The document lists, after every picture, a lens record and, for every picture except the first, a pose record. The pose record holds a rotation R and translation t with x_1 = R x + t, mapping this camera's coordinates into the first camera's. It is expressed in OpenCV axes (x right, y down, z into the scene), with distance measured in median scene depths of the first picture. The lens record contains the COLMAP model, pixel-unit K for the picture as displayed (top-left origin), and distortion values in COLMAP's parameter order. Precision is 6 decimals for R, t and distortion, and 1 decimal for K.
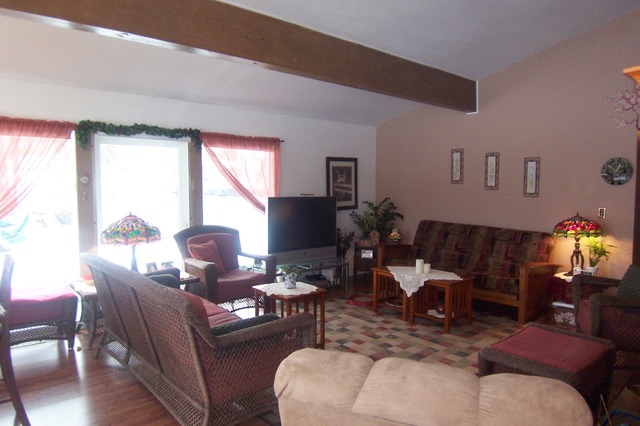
lens RADIAL K [[430.7, 0, 313.0], [0, 430.7, 215.1], [0, 0, 1]] dist [-0.019951, -0.035890]
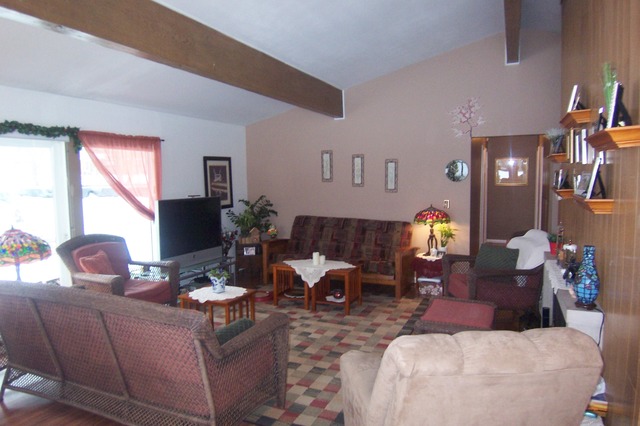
lens RADIAL K [[430.7, 0, 315.8], [0, 430.7, 215.4], [0, 0, 1]] dist [-0.019951, -0.035890]
pose [[0.910863, -0.049973, 0.409672, -0.194616], [0.042375, 0.998720, 0.027609, -0.022002], [-0.410528, -0.007788, 0.911815, -0.007591]]
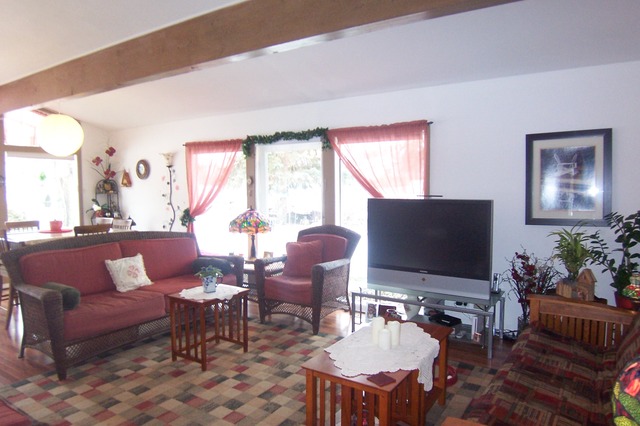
lens RADIAL K [[430.7, 0, 317.4], [0, 430.7, 213.3], [0, 0, 1]] dist [-0.019951, -0.035890]
pose [[0.268953, 0.058506, -0.961375, 0.718774], [-0.053593, 0.997516, 0.045713, -0.049476], [0.961661, 0.039228, 0.271420, 0.751039]]
